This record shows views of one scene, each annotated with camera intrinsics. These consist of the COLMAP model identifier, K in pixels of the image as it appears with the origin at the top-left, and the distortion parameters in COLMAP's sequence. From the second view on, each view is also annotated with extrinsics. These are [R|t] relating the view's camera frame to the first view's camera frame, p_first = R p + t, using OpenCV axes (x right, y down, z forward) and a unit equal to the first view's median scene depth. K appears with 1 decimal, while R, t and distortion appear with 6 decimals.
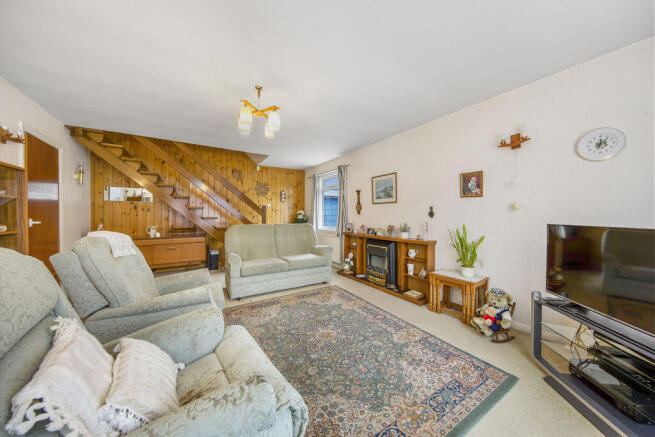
lens RADIAL K [[222.7, 0, 327.9], [0, 222.7, 218.1], [0, 0, 1]] dist [0.000756, 0.000037]
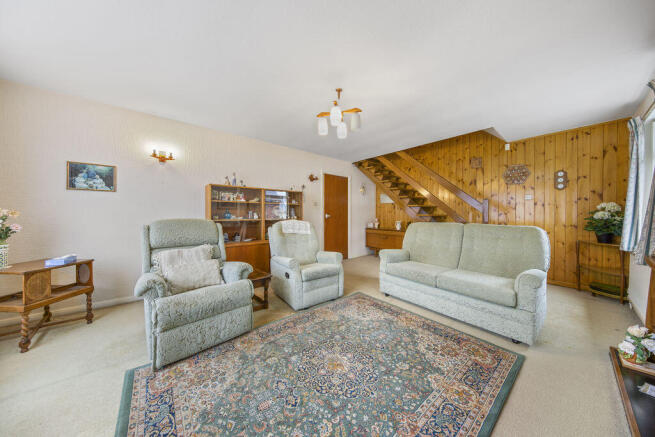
lens RADIAL K [[208.8, 0, 329.2], [0, 208.8, 216.5], [0, 0, 1]] dist [-0.001665, 0.000128]
pose [[0.129698, 0.012556, -0.991474, 0.499809], [-0.014951, 0.999831, 0.010706, 0.002256], [0.991441, 0.013435, 0.129864, 0.616456]]
